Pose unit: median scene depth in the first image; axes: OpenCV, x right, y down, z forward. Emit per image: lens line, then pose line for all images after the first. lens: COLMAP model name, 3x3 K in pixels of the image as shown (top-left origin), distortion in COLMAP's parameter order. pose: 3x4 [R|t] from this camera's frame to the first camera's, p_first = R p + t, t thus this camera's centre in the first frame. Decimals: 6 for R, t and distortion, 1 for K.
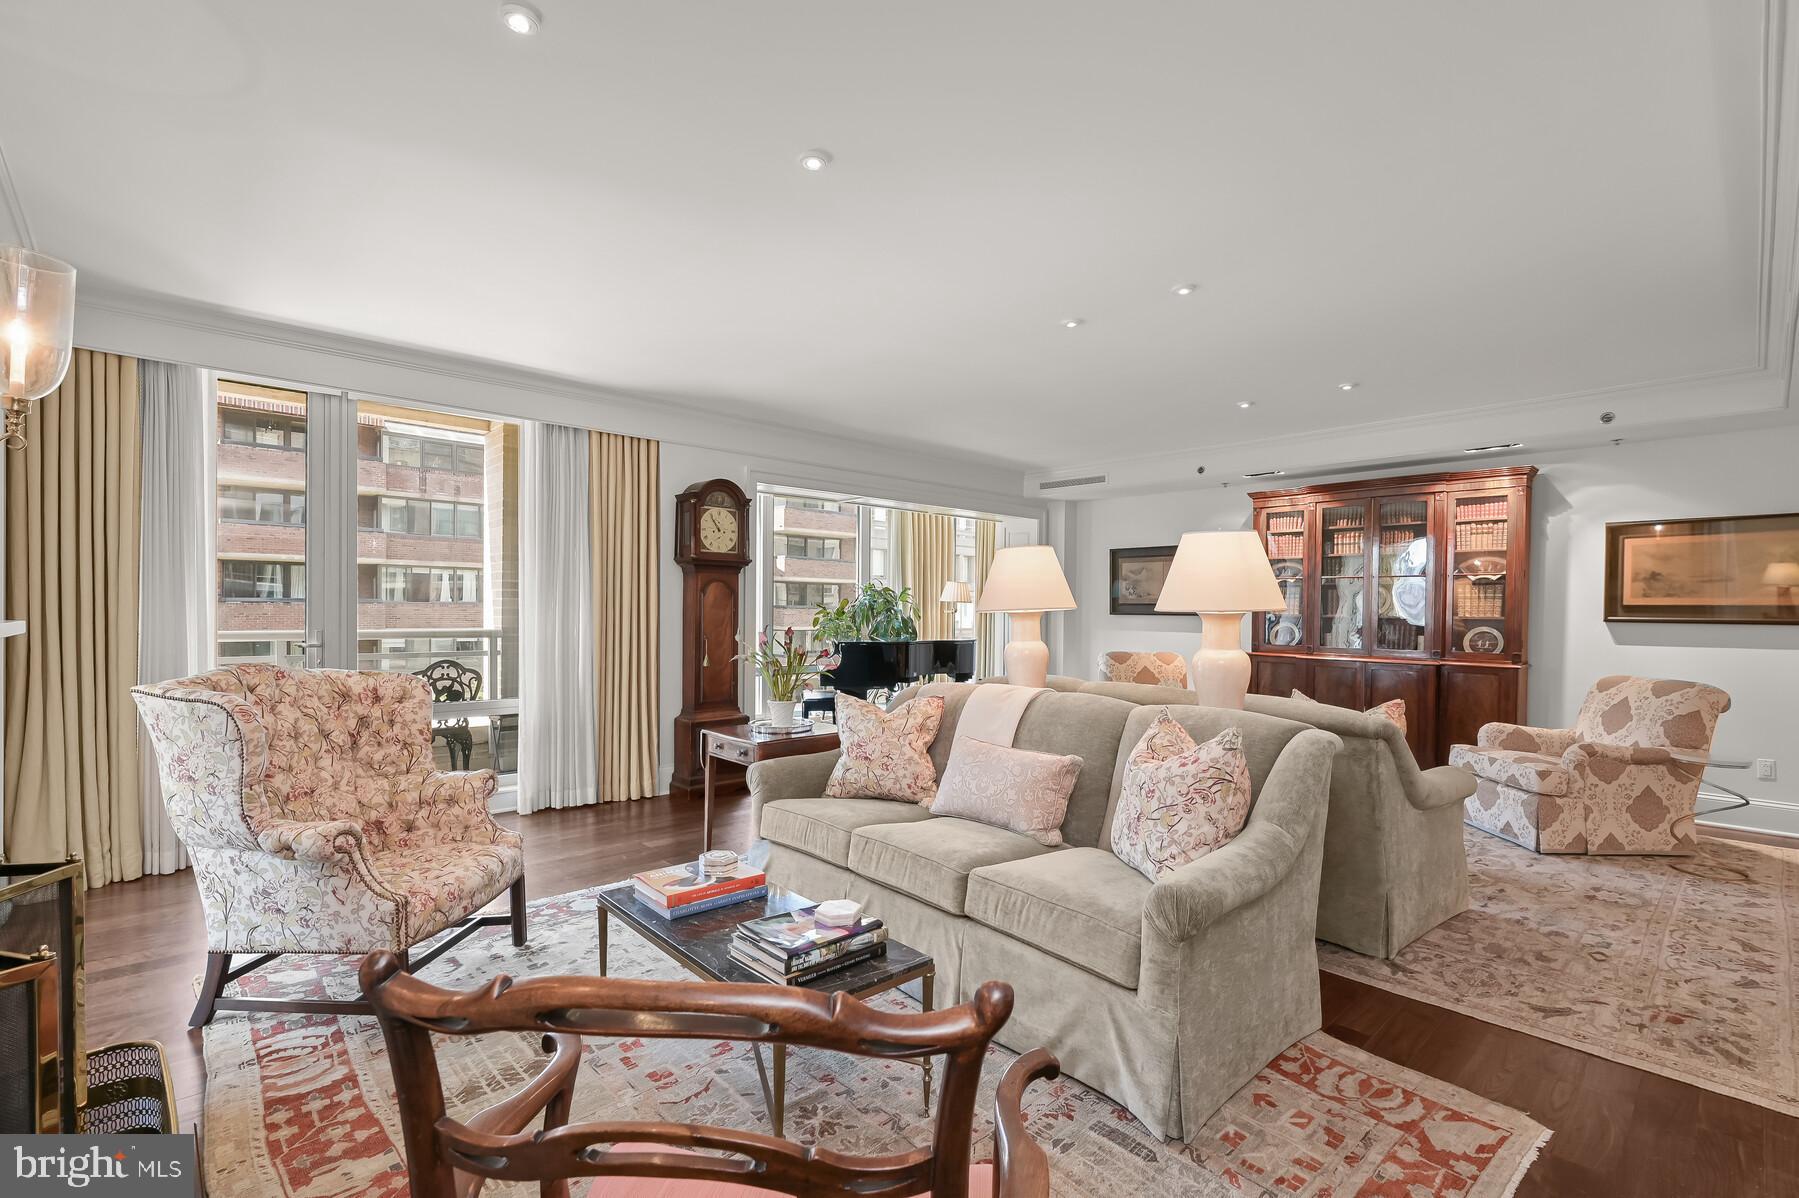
lens RADIAL K [[809.0, 0, 910.4], [0, 809.0, 605.4], [0, 0, 1]] dist [-0.000567, 0.000747]
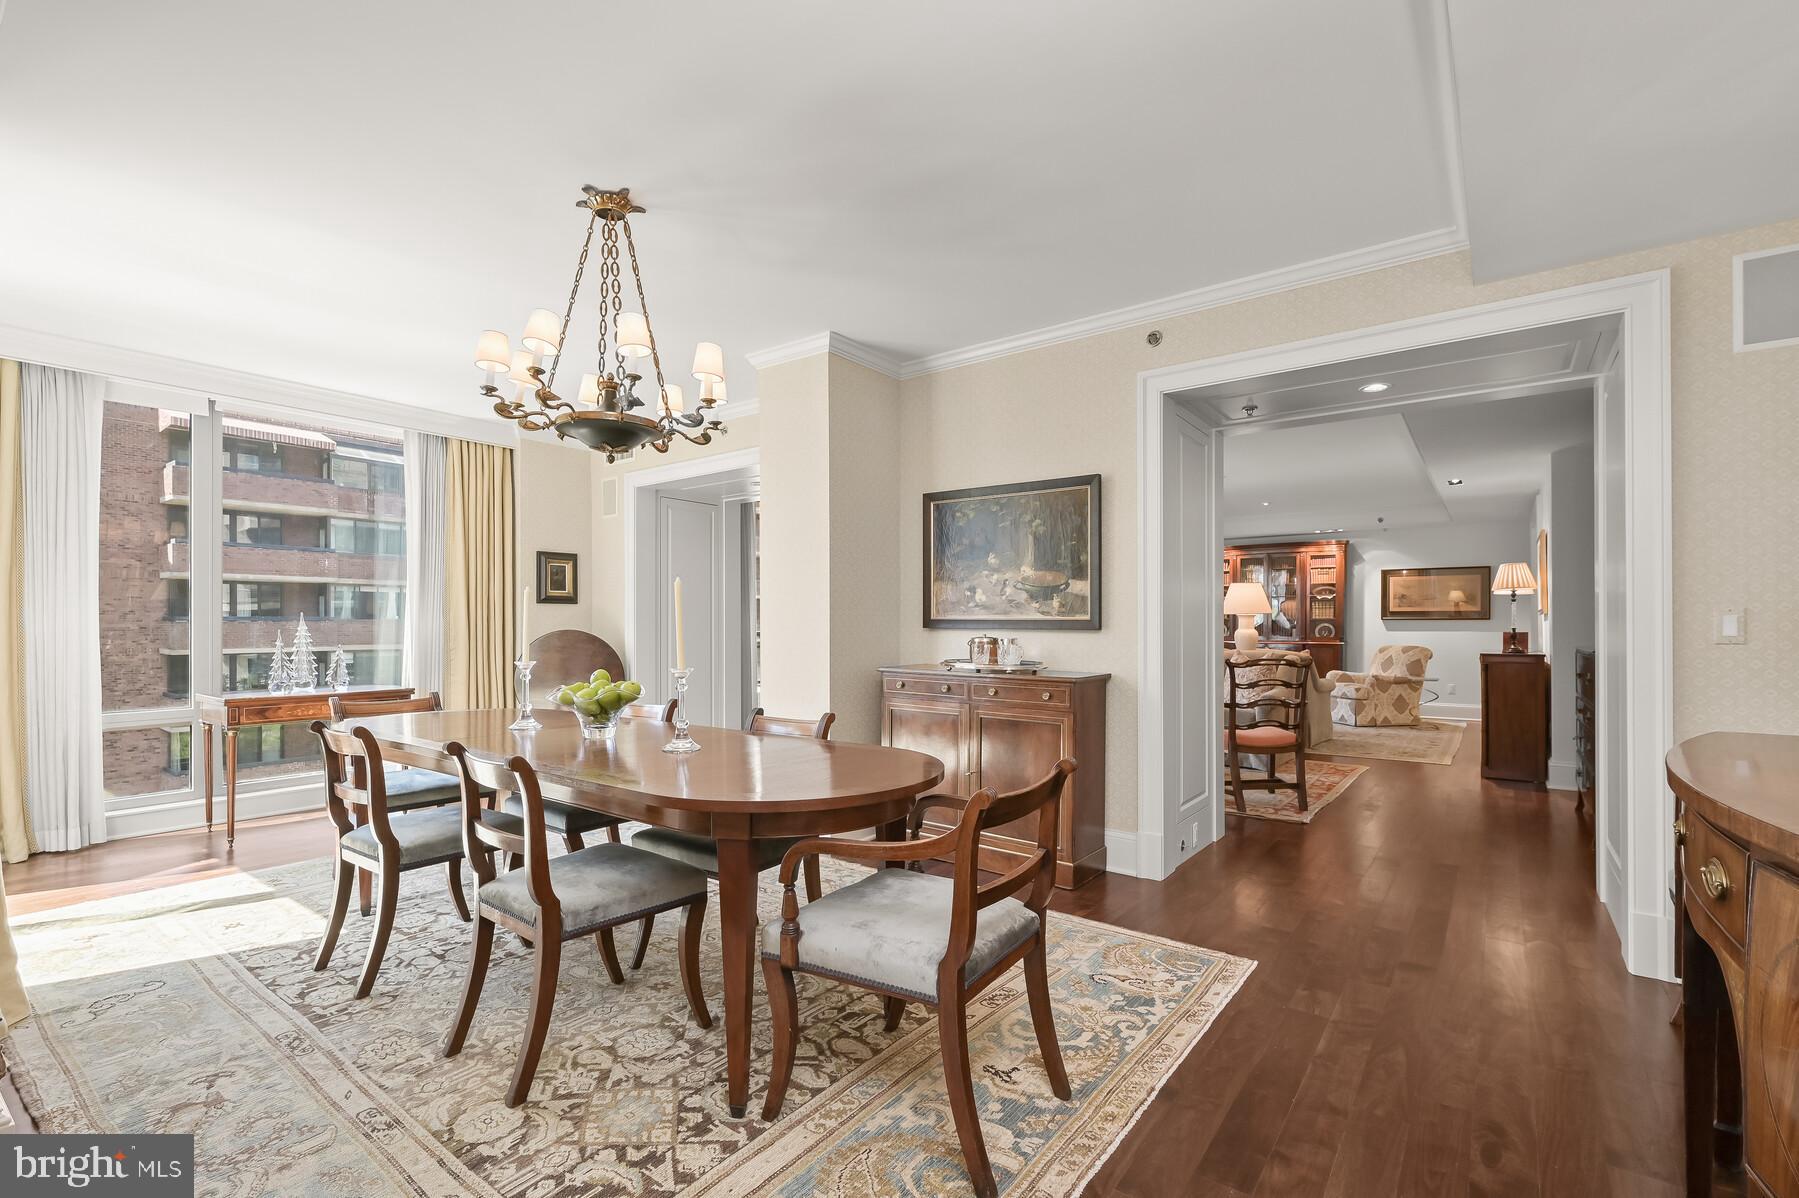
lens RADIAL K [[814.8, 0, 898.4], [0, 814.8, 606.3], [0, 0, 1]] dist [0.000945, 0.000167]
pose [[0.984677, -0.005734, 0.174296, -0.646745], [0.008741, 0.999826, -0.016493, 0.009995], [-0.174171, 0.017764, 0.984555, -0.751070]]
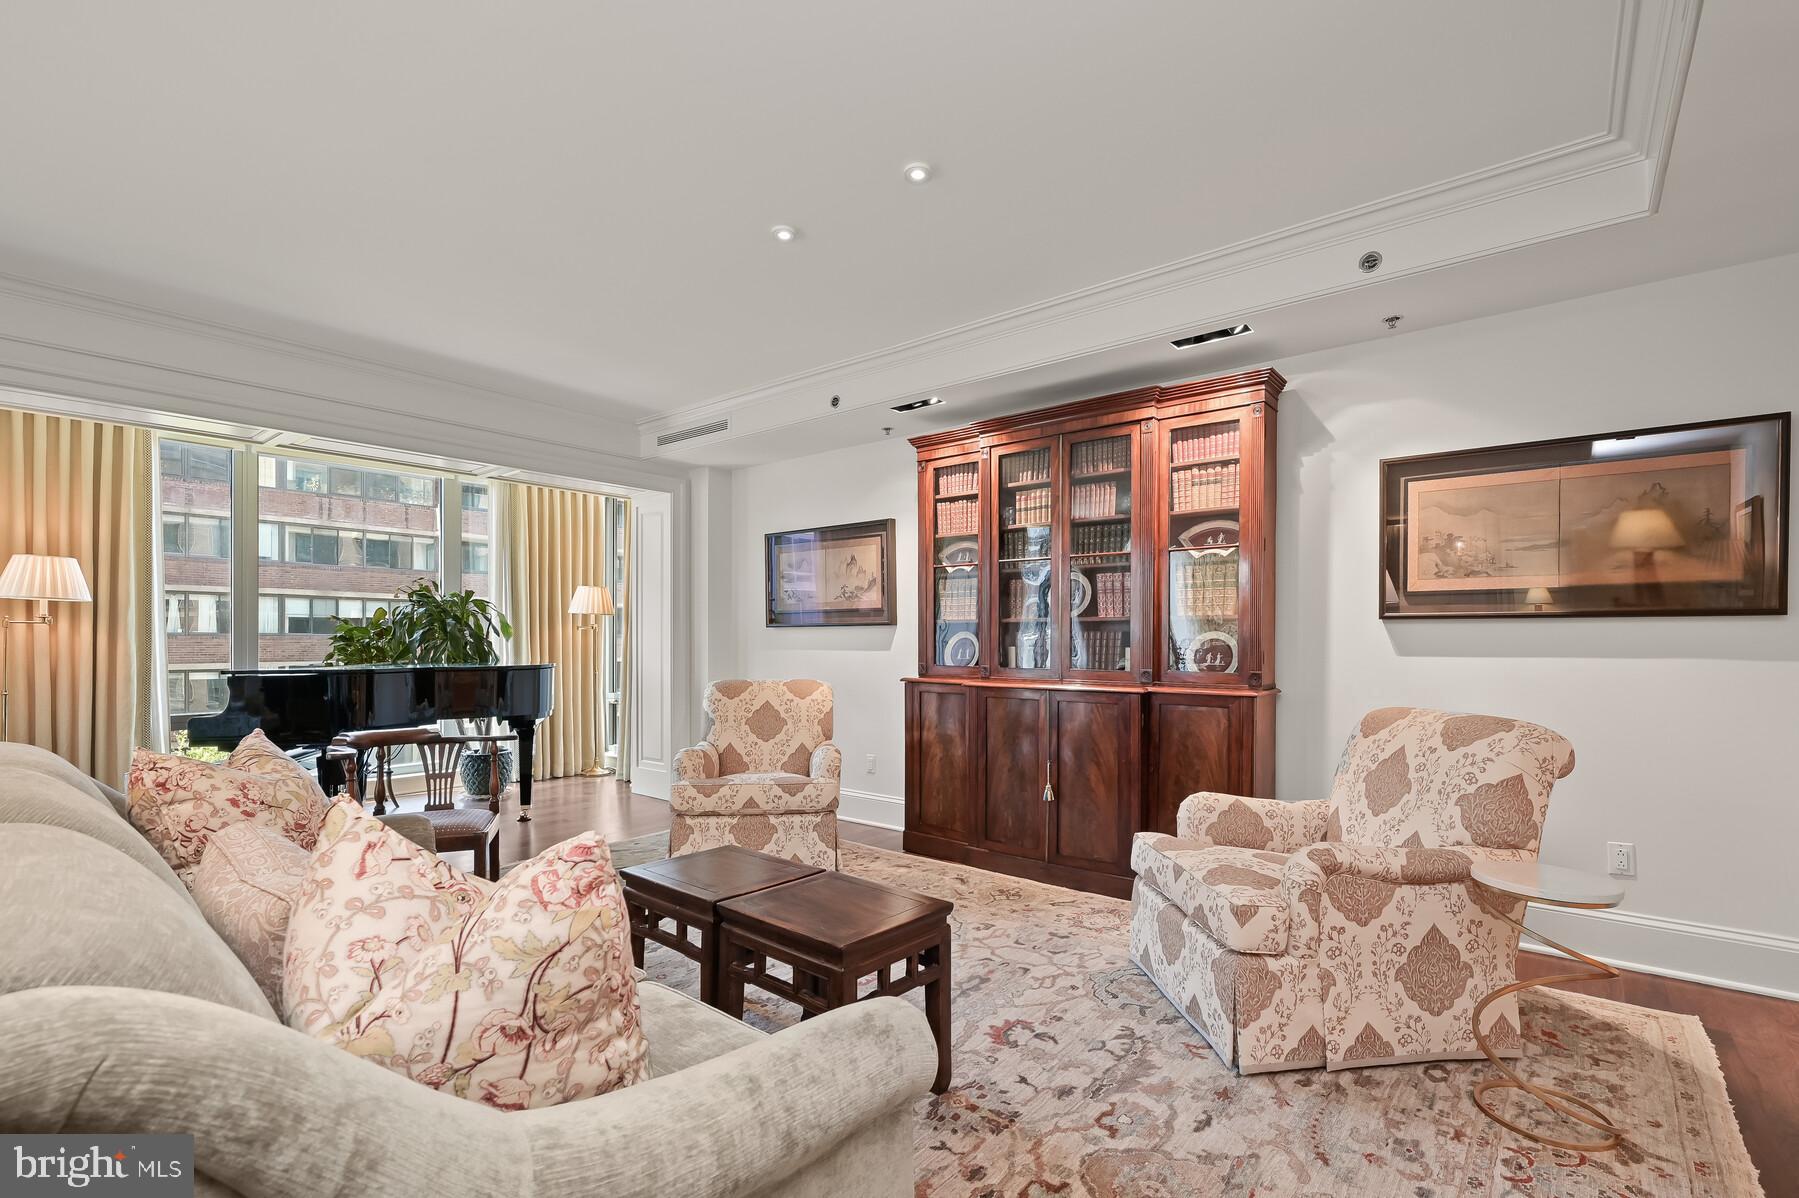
lens RADIAL K [[814.8, 0, 907.6], [0, 814.8, 628.1], [0, 0, 1]] dist [0.000945, 0.000167]
pose [[0.991232, -0.008153, 0.131883, 0.416820], [0.009347, 0.999921, -0.008435, 0.029136], [-0.131803, 0.009594, 0.991229, 0.429423]]
